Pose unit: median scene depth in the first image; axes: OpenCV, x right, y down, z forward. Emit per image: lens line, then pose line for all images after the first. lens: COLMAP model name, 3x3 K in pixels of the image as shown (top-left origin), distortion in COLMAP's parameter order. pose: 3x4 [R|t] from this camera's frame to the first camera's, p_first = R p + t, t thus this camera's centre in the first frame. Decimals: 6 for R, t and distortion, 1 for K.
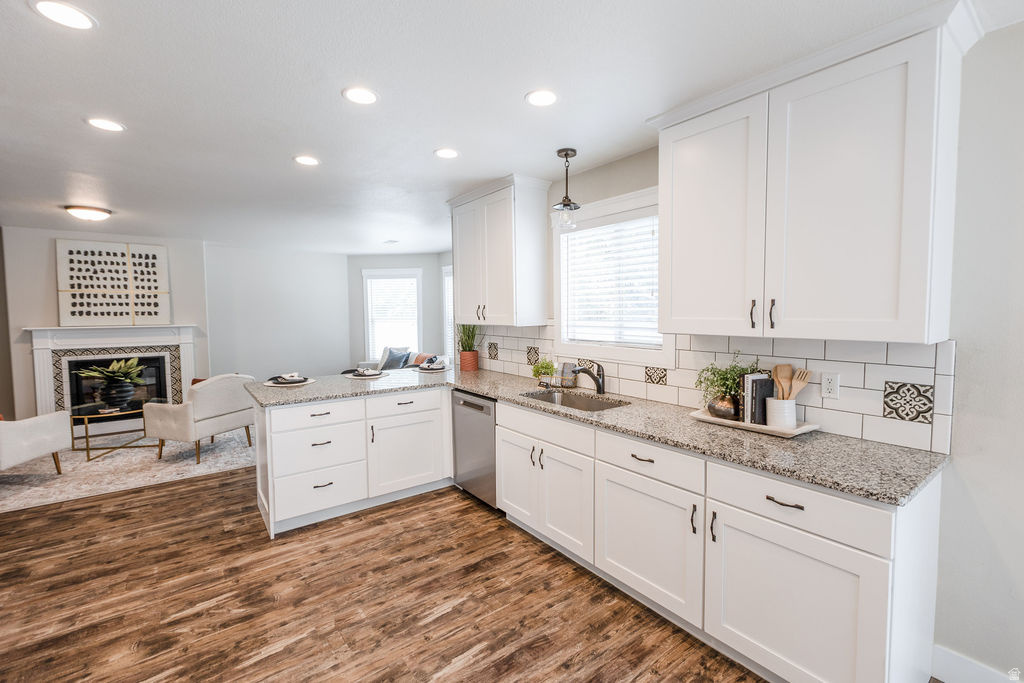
lens RADIAL K [[449.4, 0, 509.1], [0, 449.4, 337.7], [0, 0, 1]] dist [-0.000991, -0.000008]
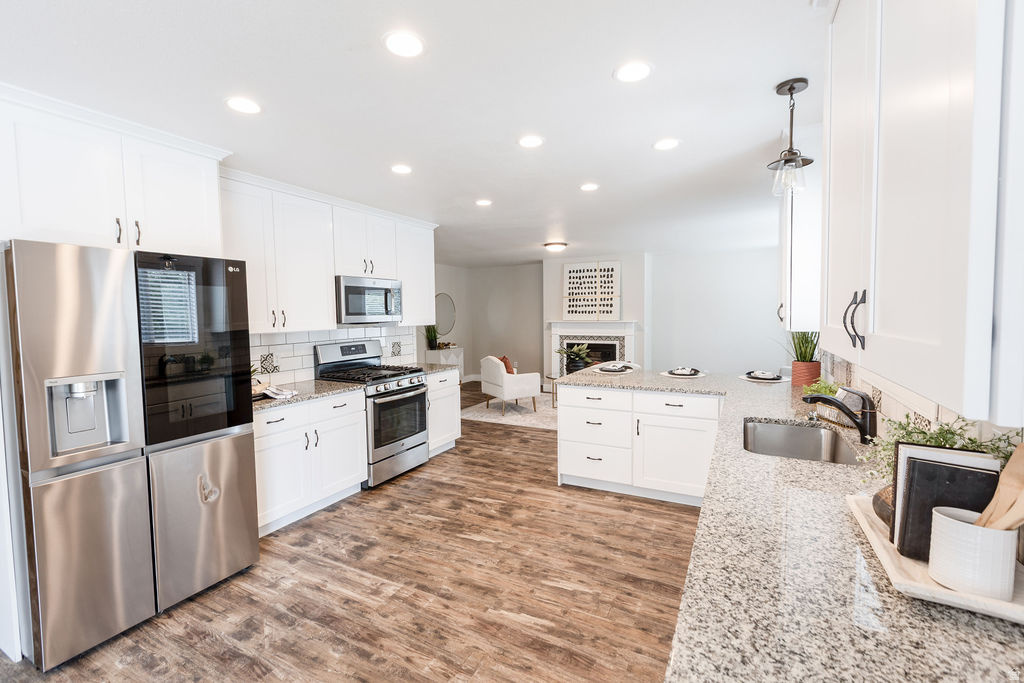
lens RADIAL K [[449.4, 0, 509.1], [0, 449.4, 337.7], [0, 0, 1]] dist [-0.000991, -0.000008]
pose [[0.425636, 0.052720, -0.903357, 0.537842], [-0.046490, 0.998257, 0.036353, -0.021707], [0.903699, 0.026524, 0.427345, 0.279947]]
